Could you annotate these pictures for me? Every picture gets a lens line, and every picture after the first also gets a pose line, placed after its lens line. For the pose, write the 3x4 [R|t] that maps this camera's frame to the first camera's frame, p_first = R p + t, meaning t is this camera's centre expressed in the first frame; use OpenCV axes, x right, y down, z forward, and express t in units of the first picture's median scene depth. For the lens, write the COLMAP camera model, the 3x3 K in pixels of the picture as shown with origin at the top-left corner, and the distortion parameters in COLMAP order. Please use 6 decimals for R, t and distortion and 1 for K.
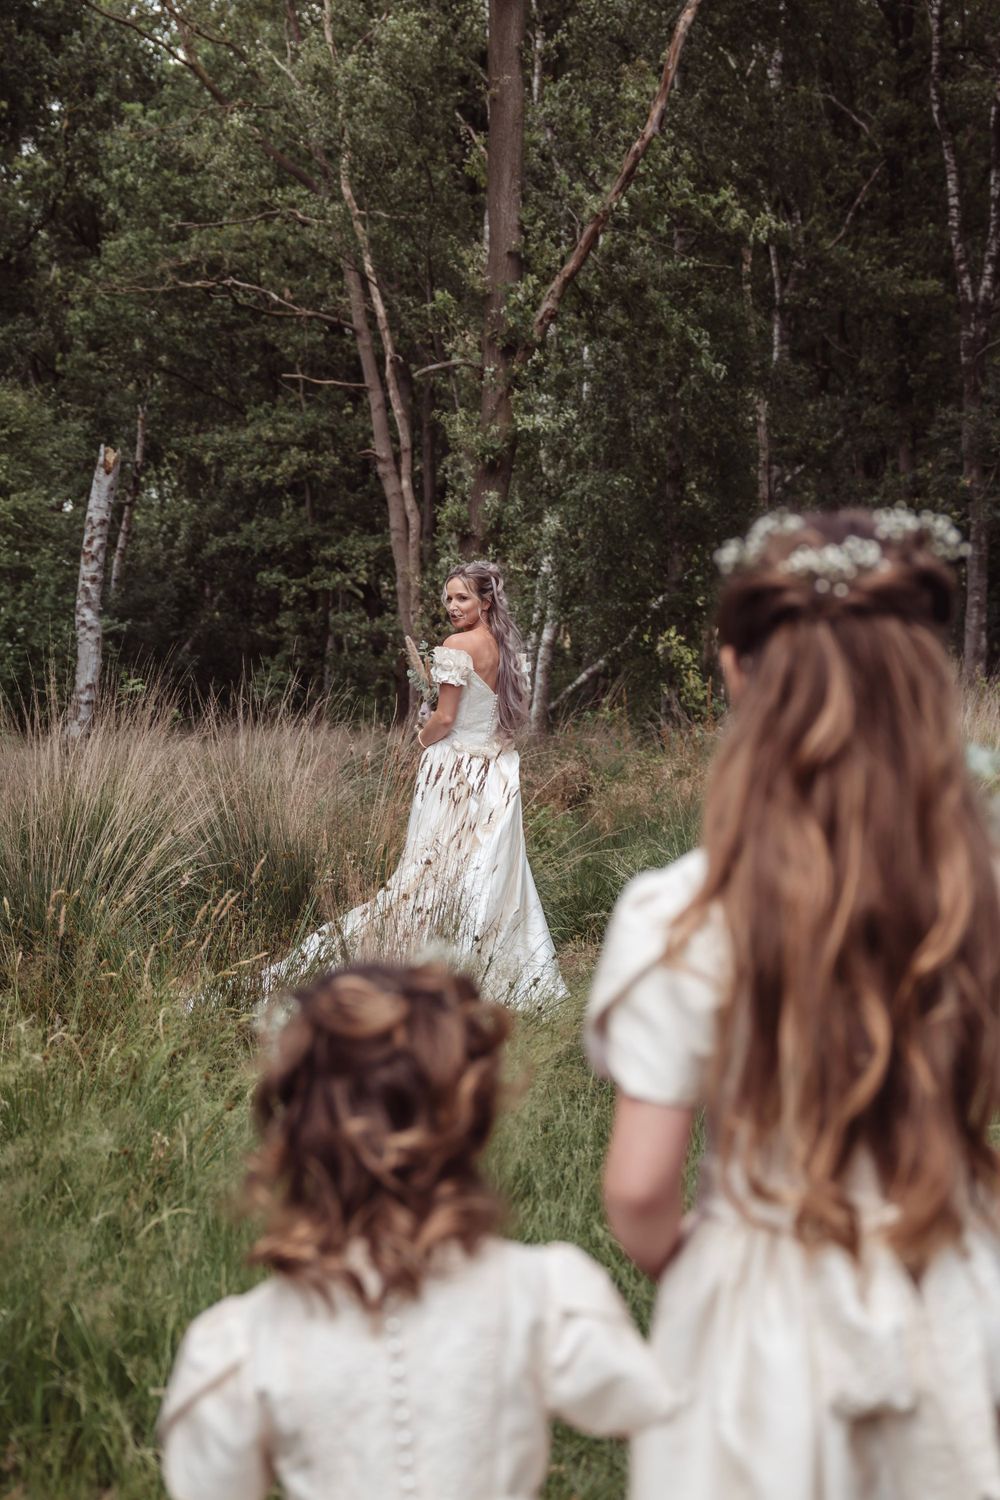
lens RADIAL K [[2757.5, 0, 499.4], [0, 2757.5, 750.2], [0, 0, 1]] dist [0.060019, 0.000000]
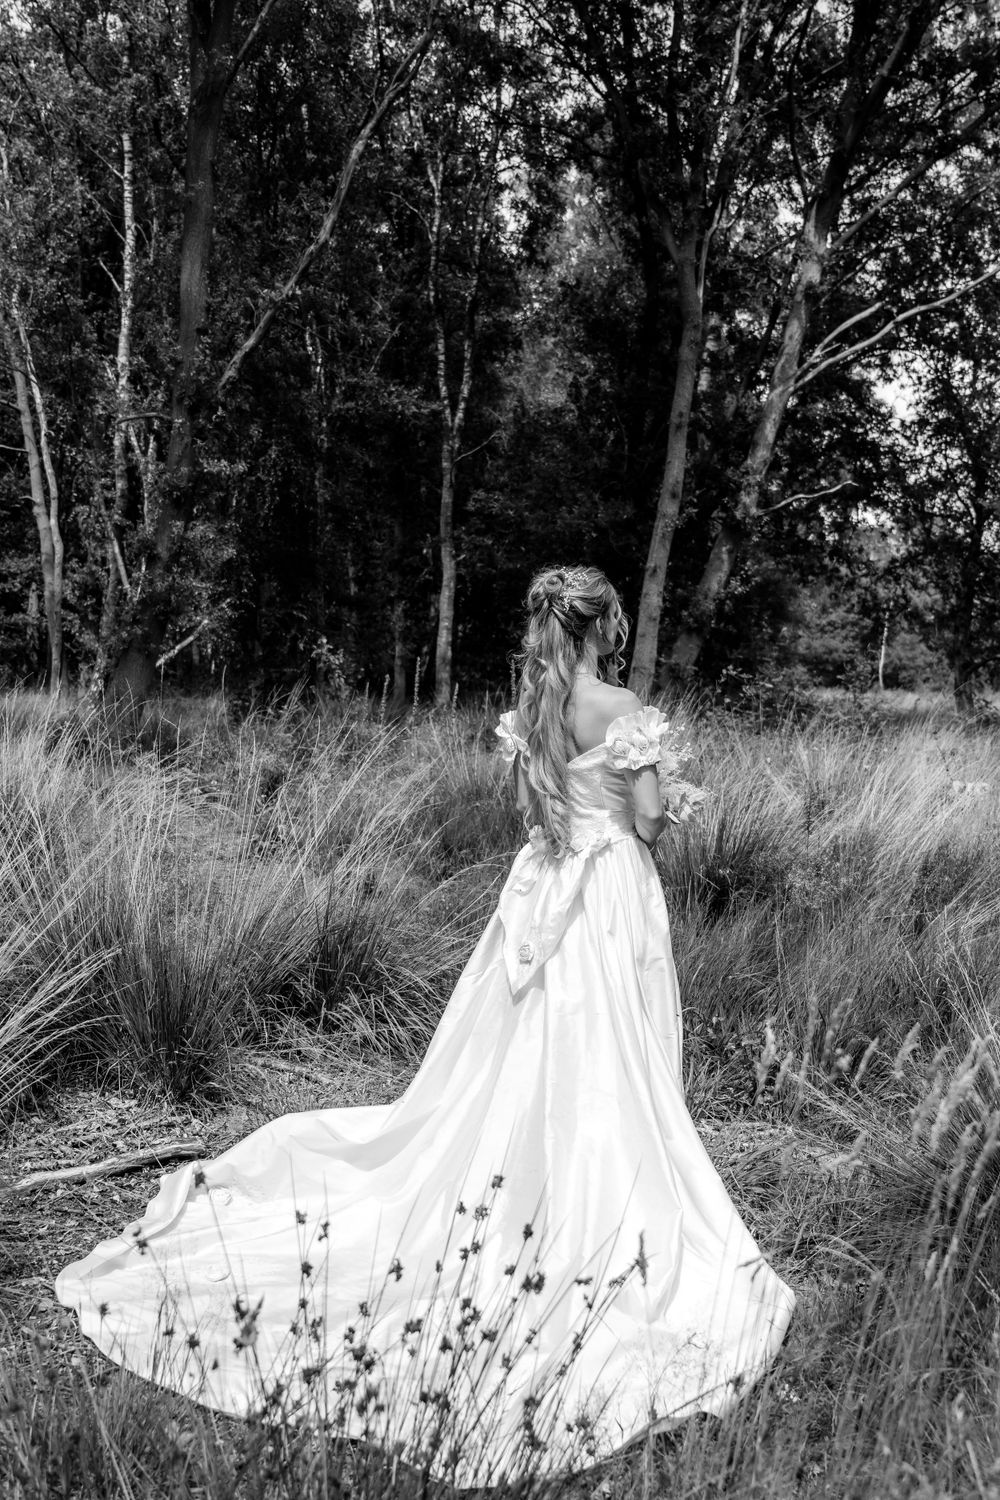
lens RADIAL K [[1613.5, 0, 501.9], [0, 1613.5, 749.9], [0, 0, 1]] dist [0.007485, 0.000000]
pose [[0.964778, 0.030563, 0.261285, -0.026252], [-0.037653, 0.999045, 0.022171, -0.006929], [-0.260358, -0.031228, 0.965007, 0.141953]]
